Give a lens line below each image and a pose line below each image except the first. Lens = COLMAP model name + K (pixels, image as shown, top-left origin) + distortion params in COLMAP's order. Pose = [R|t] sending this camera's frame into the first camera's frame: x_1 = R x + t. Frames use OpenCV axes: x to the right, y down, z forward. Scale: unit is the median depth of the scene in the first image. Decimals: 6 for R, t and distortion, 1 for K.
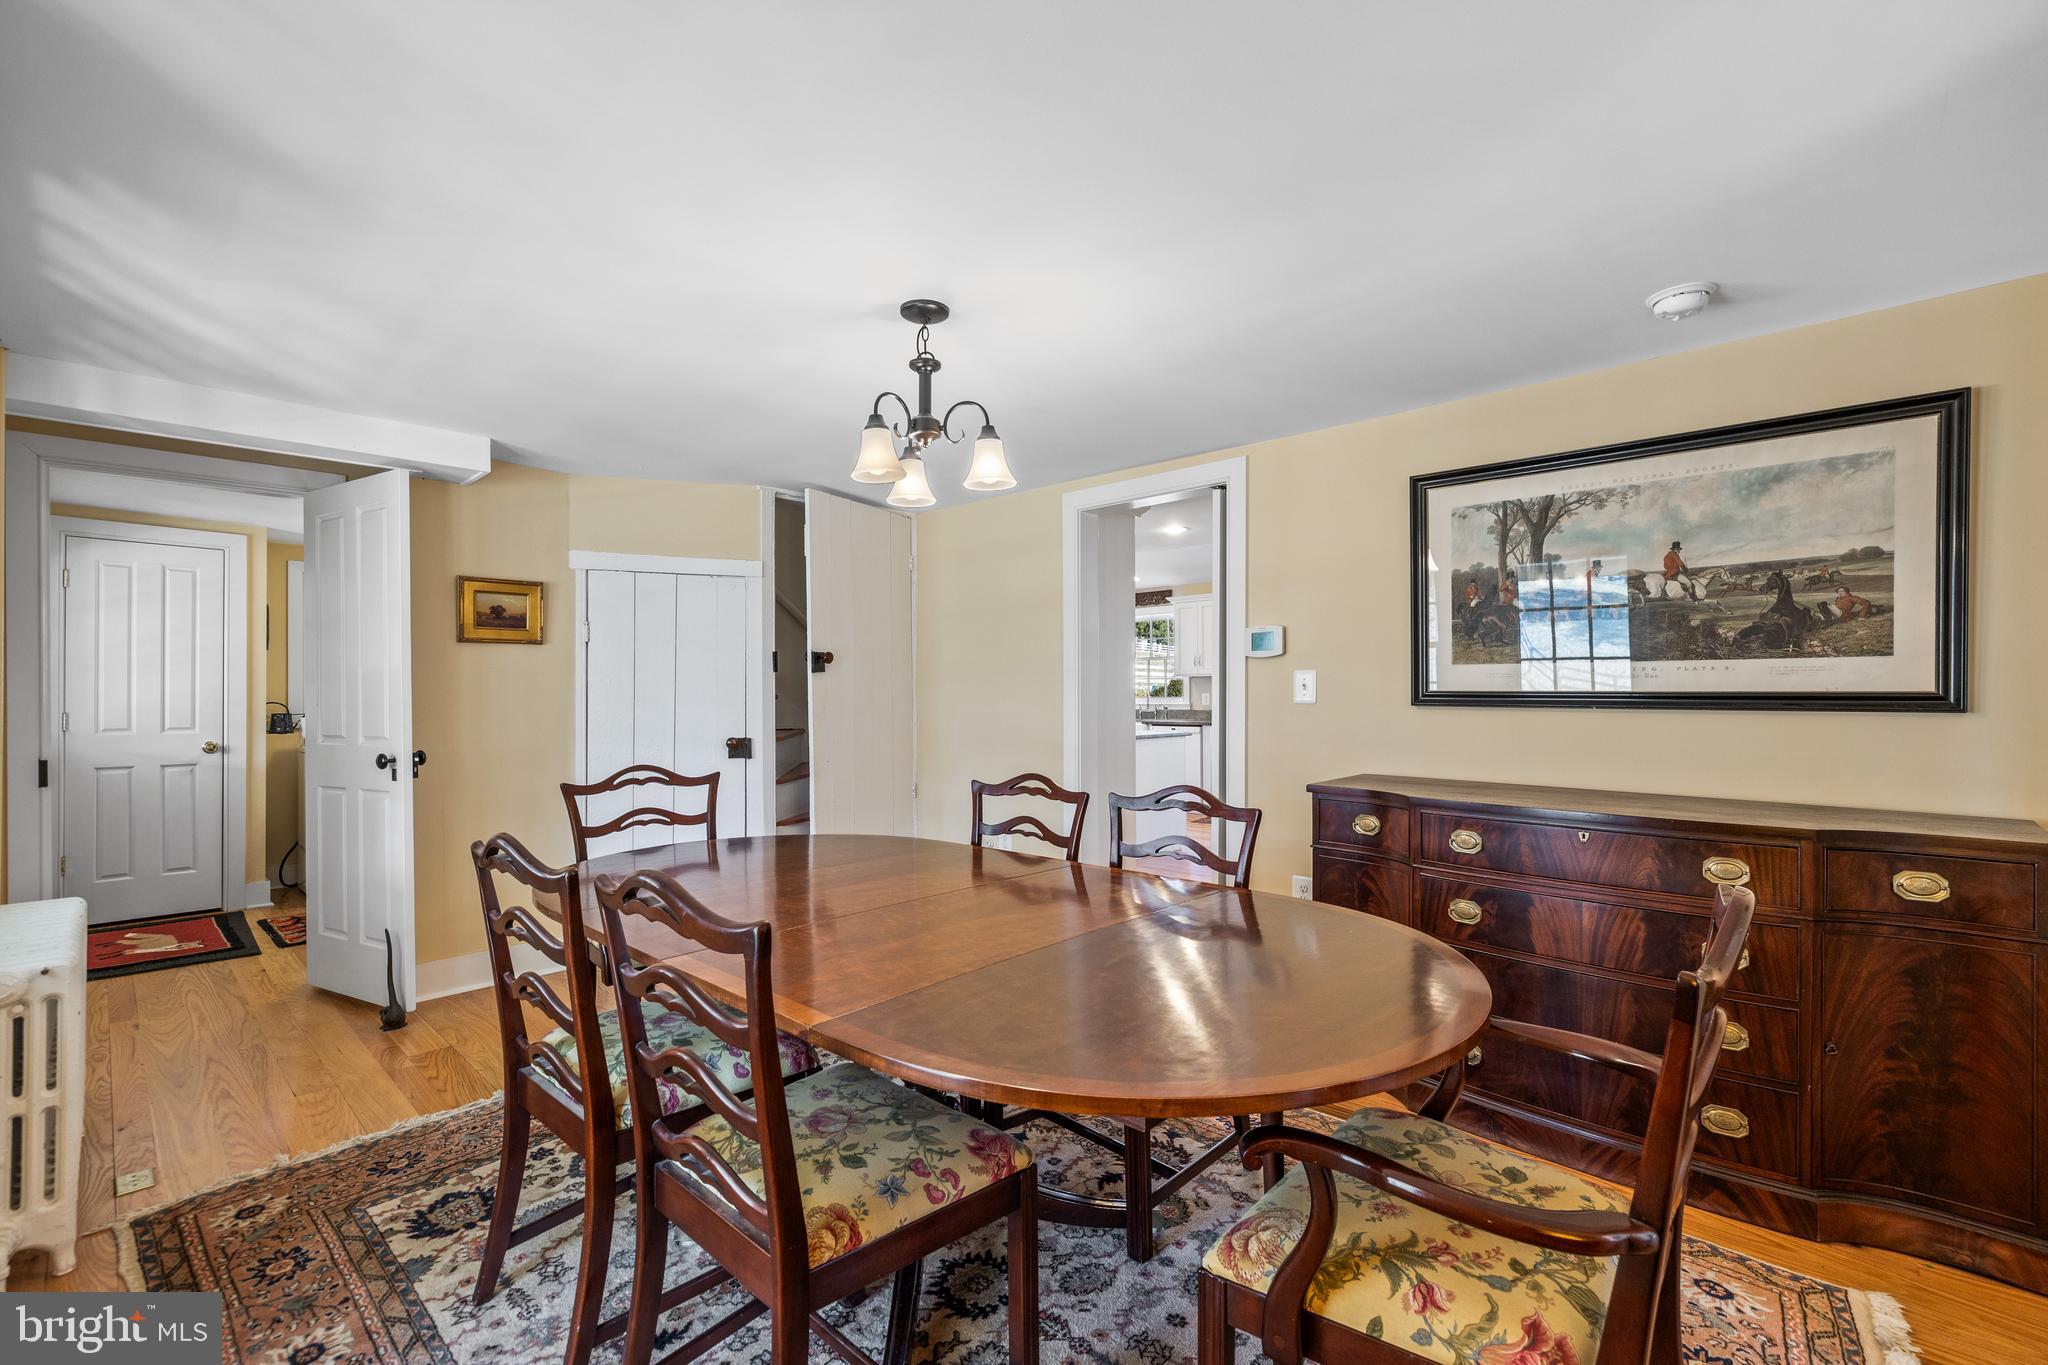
lens RADIAL K [[879.6, 0, 1032.5], [0, 879.6, 693.5], [0, 0, 1]] dist [0.004914, -0.000274]
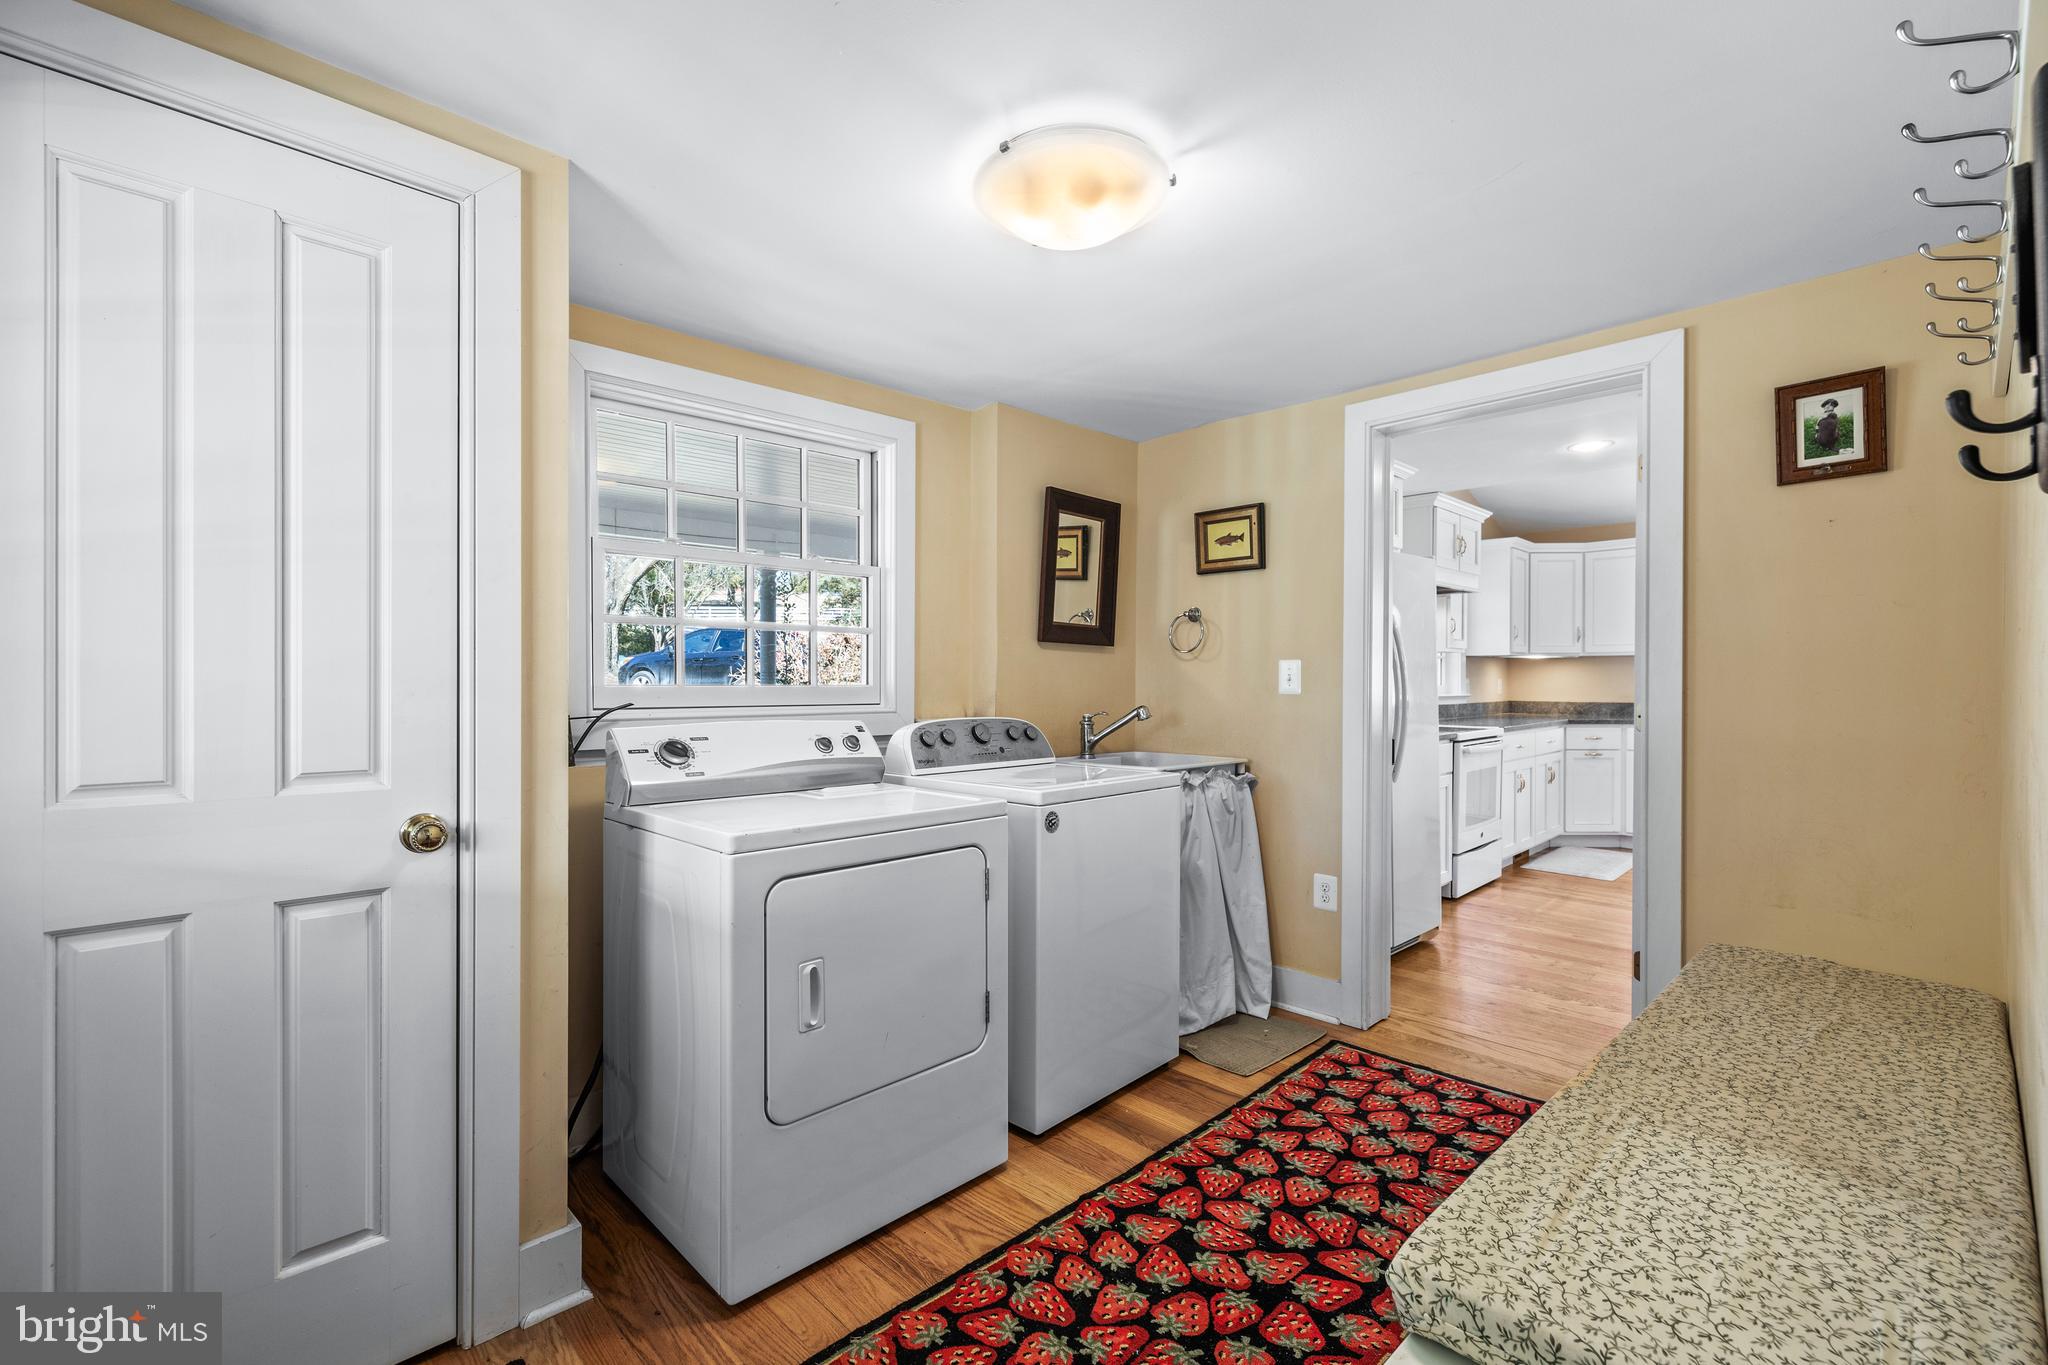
lens RADIAL K [[894.6, 0, 1015.3], [0, 894.6, 675.6], [0, 0, 1]] dist [-0.000825, 0.001769]
pose [[0.999089, 0.003311, -0.042539, -0.716833], [-0.002969, 0.999963, 0.008119, 0.002785], [0.042565, -0.007985, 0.999062, 0.702616]]
